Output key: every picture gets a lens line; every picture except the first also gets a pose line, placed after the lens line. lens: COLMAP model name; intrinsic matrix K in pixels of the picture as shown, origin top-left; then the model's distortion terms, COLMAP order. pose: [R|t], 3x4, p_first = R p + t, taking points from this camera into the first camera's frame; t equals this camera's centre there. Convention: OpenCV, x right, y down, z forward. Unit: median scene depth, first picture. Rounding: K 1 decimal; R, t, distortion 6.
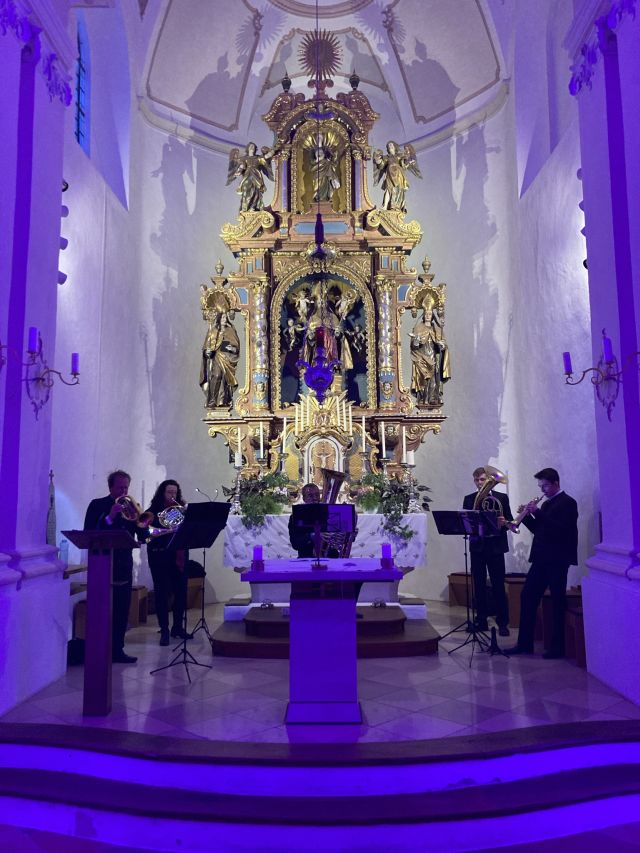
lens RADIAL K [[694.7, 0, 318.3], [0, 694.7, 414.8], [0, 0, 1]] dist [0.044158, -0.001641]
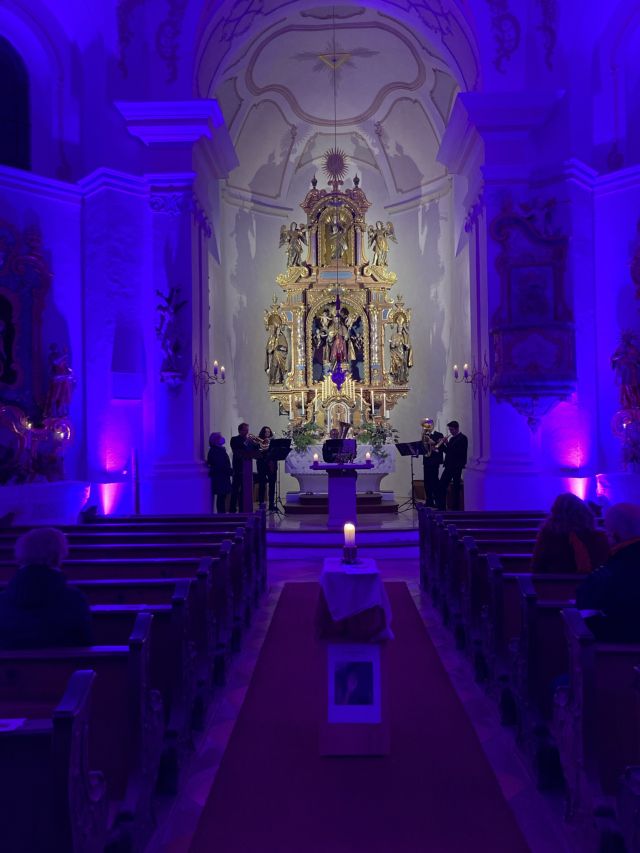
lens RADIAL K [[695.5, 0, 320.0], [0, 695.5, 426.5], [0, 0, 1]] dist [0.041216, -0.007584]
pose [[0.999967, -0.005169, -0.006208, -0.026343], [0.005778, 0.994721, 0.102456, -0.079489], [0.005646, -0.102489, 0.994718, -0.690820]]
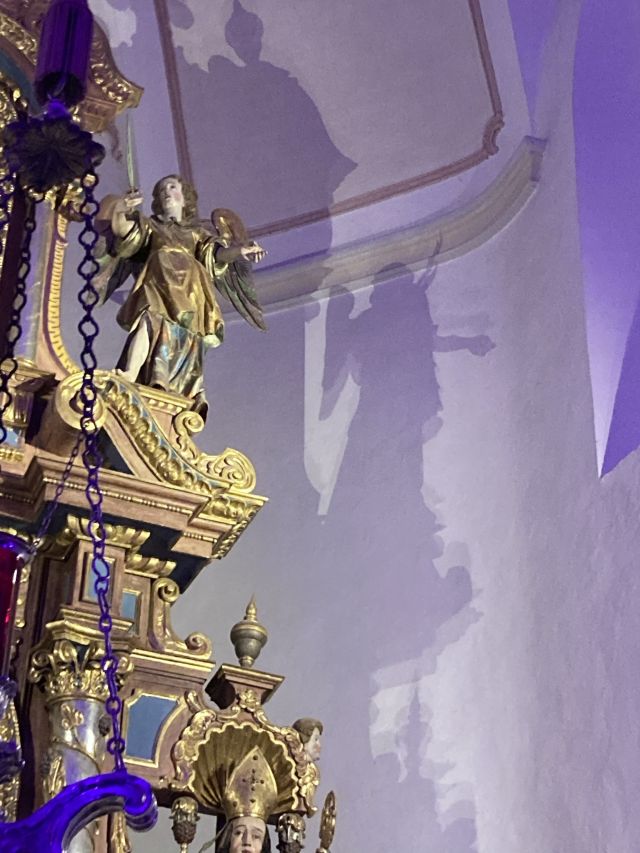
lens RADIAL K [[1831.2, 0, 320.0], [0, 1831.2, 426.5], [0, 0, 1]] dist [0.079983, -0.443513]
pose [[0.920017, 0.243061, 0.307393, -0.037195], [-0.080658, 0.885063, -0.458430, 0.011242], [-0.383488, 0.396970, 0.833878, 0.431665]]
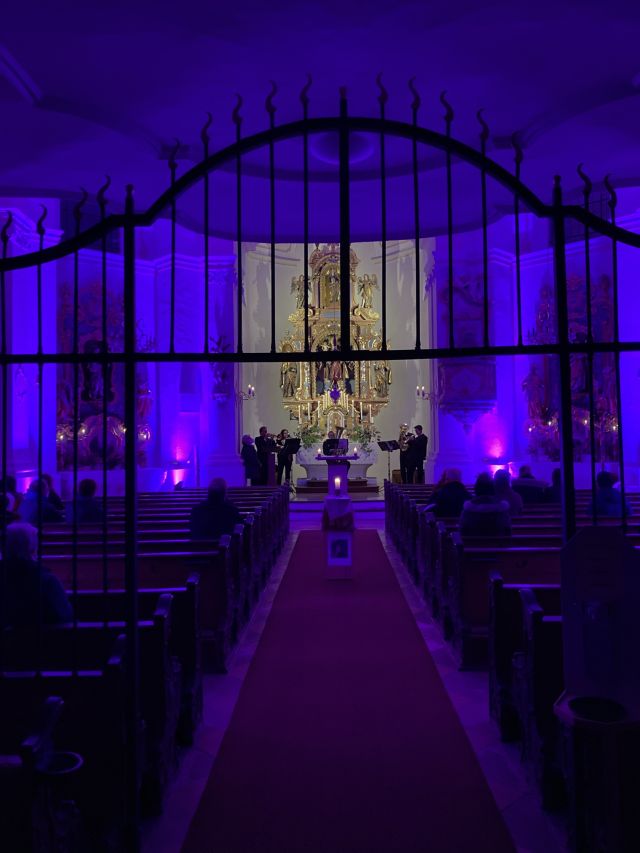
lens RADIAL K [[695.5, 0, 320.0], [0, 695.5, 426.5], [0, 0, 1]] dist [0.041216, -0.007584]
pose [[0.999962, -0.006334, -0.005987, -0.028831], [0.006930, 0.994402, 0.105432, -0.148788], [0.005285, -0.105470, 0.994408, -1.222864]]
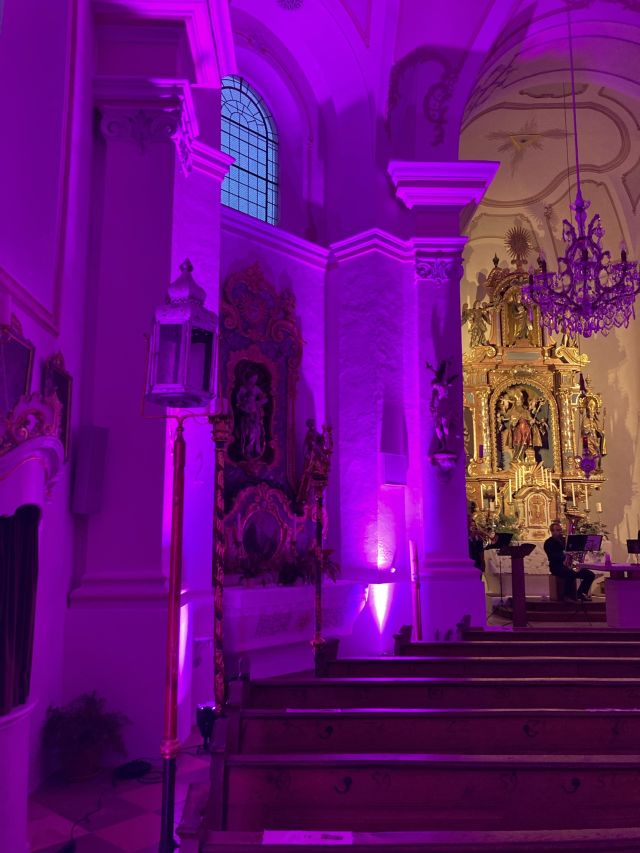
lens RADIAL K [[695.5, 0, 320.0], [0, 695.5, 426.5], [0, 0, 1]] dist [0.041216, -0.007584]
pose [[0.998745, 0.016016, 0.047457, -0.519766], [-0.014733, 0.999520, -0.027260, -0.061619], [-0.047871, 0.026527, 0.998501, -0.531201]]
